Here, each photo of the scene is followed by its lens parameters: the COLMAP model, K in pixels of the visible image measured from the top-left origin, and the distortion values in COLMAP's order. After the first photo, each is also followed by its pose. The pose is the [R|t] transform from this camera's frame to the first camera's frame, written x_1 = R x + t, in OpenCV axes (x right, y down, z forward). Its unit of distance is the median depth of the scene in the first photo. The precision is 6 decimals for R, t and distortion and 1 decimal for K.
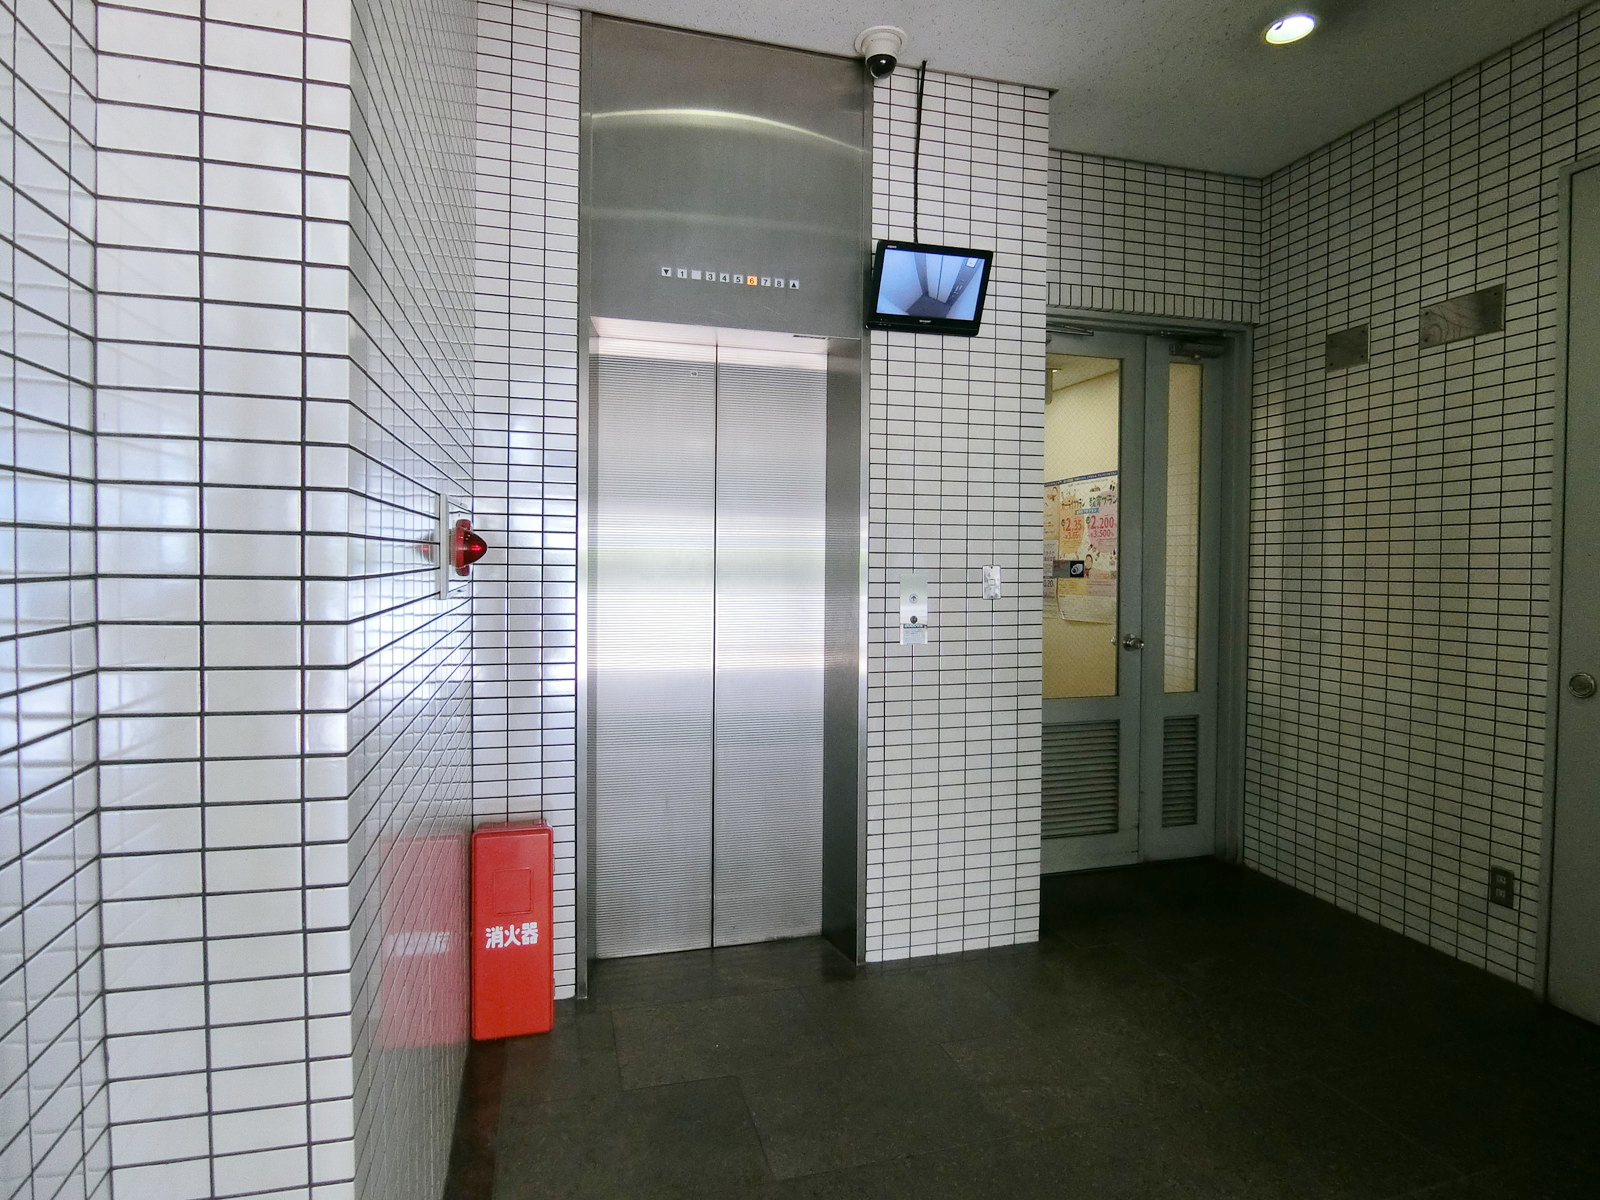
lens RADIAL K [[892.1, 0, 800.0], [0, 892.1, 600.0], [0, 0, 1]] dist [0.002236, 0.000221]
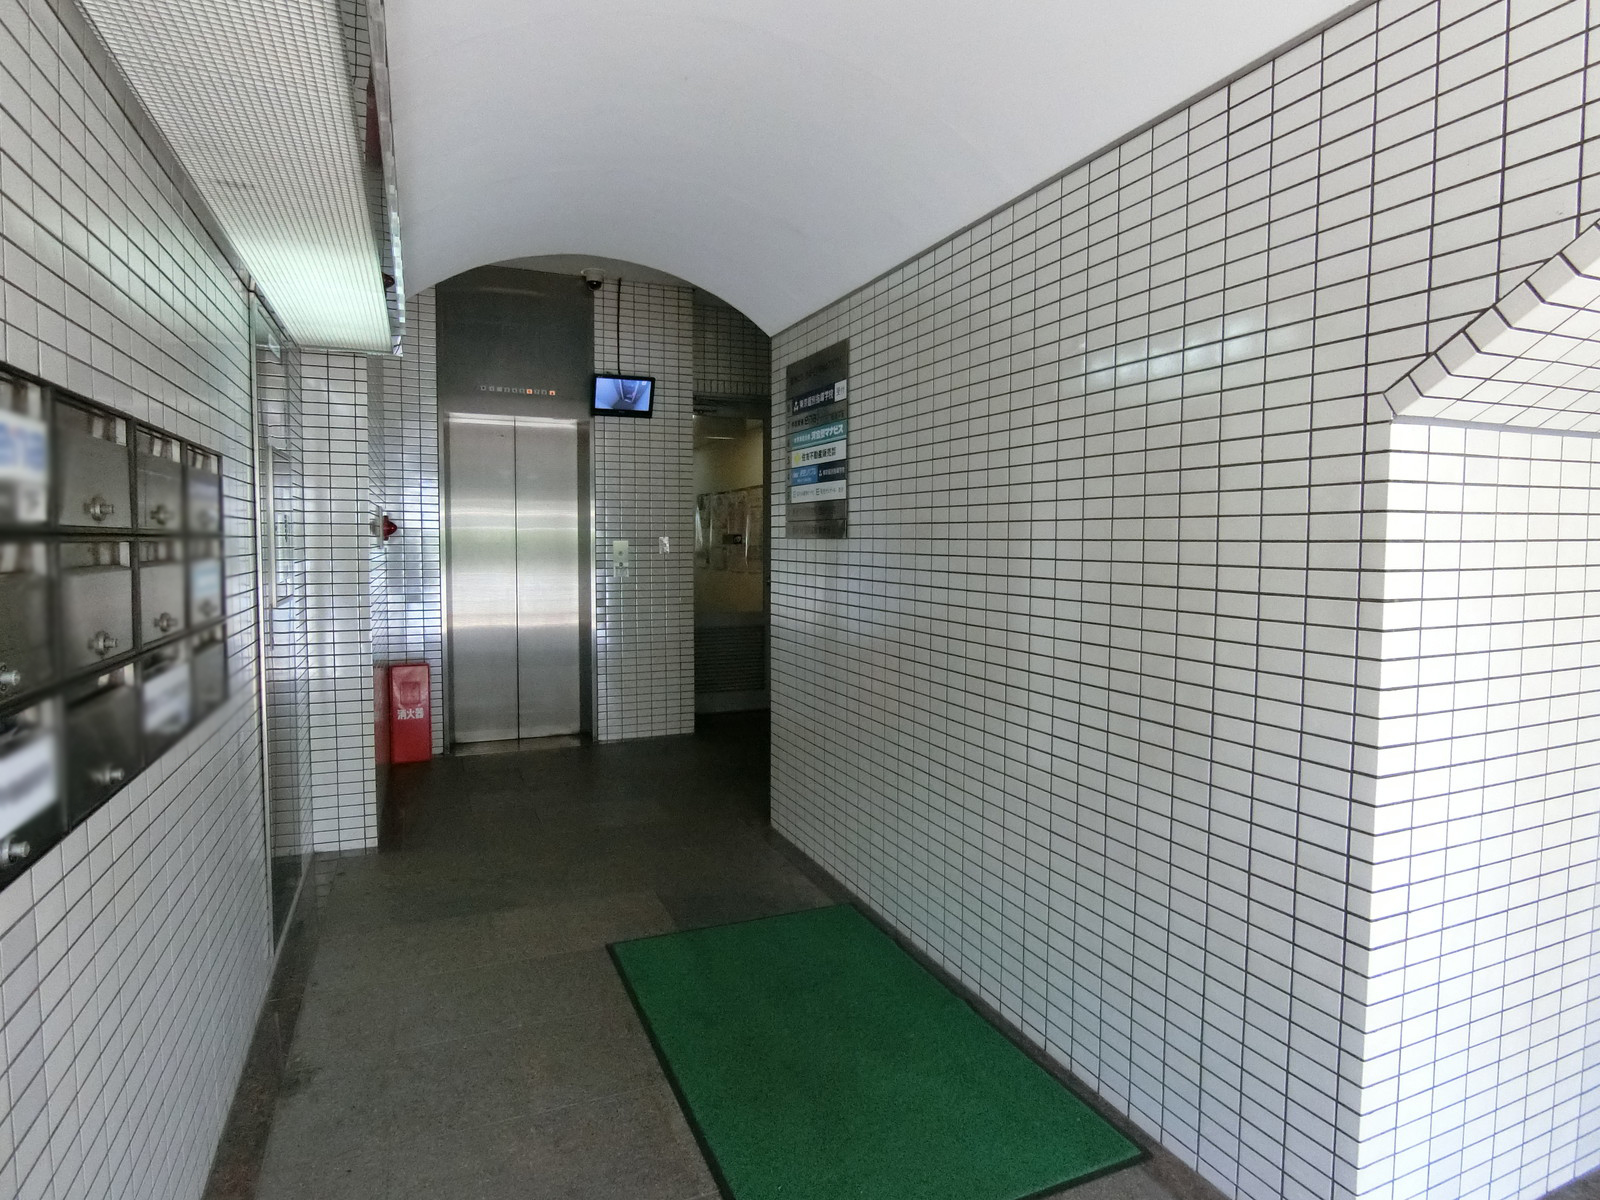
lens RADIAL K [[901.5, 0, 800.0], [0, 901.5, 600.0], [0, 0, 1]] dist [-0.004906, -0.000162]
pose [[0.989910, -0.015662, 0.140831, 0.240701], [0.013275, 0.999752, 0.017872, 0.070648], [-0.141076, -0.015822, 0.989872, -1.017663]]
